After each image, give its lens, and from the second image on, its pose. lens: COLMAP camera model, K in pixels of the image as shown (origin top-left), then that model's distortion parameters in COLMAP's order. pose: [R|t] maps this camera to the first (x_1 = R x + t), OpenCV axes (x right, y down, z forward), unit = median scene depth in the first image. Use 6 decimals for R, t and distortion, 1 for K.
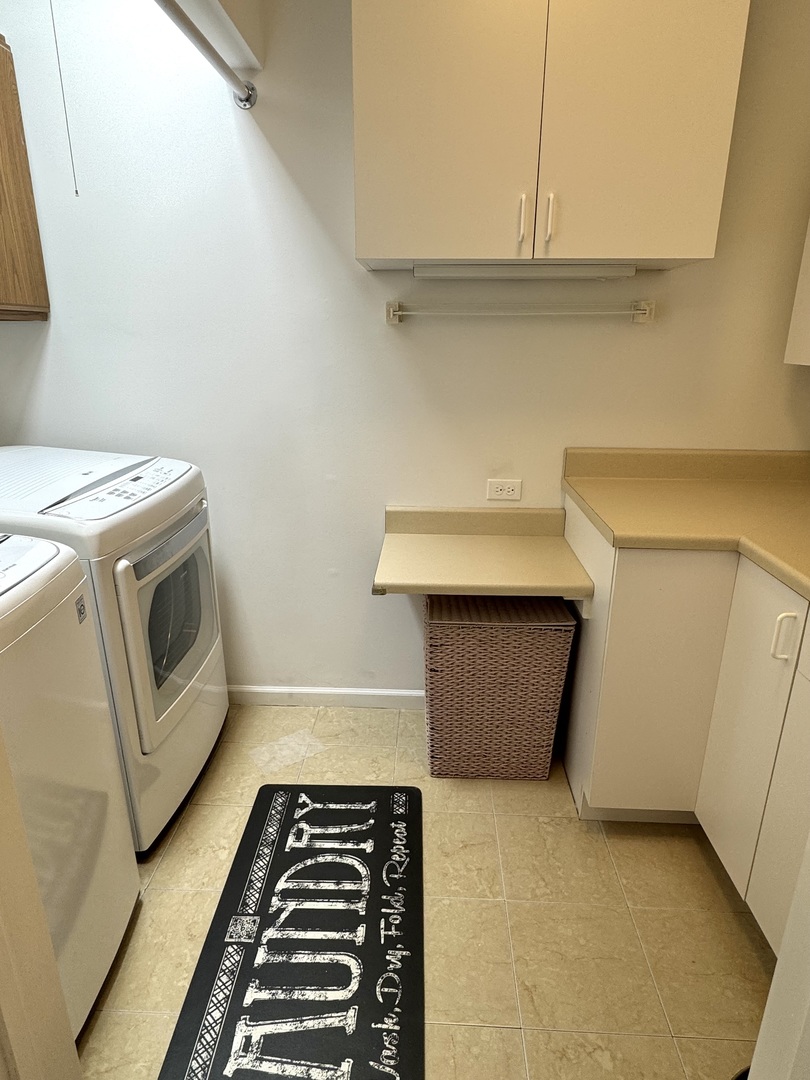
lens RADIAL K [[639.9, 0, 409.3], [0, 639.9, 544.1], [0, 0, 1]] dist [-0.002177, -0.002604]
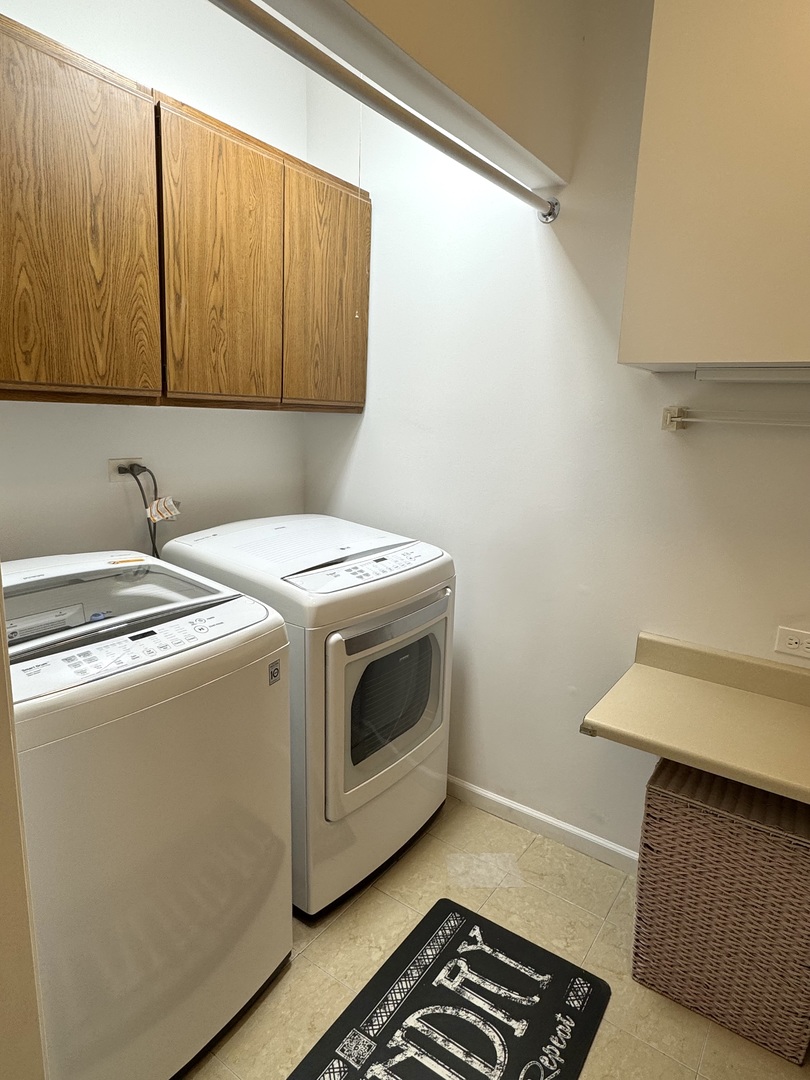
lens RADIAL K [[639.9, 0, 402.4], [0, 639.9, 535.4], [0, 0, 1]] dist [-0.002177, -0.002604]
pose [[0.833156, 0.135799, -0.536106, 0.164421], [-0.205328, 0.976052, -0.071858, -0.067292], [0.513508, 0.169947, 0.841087, 0.097834]]
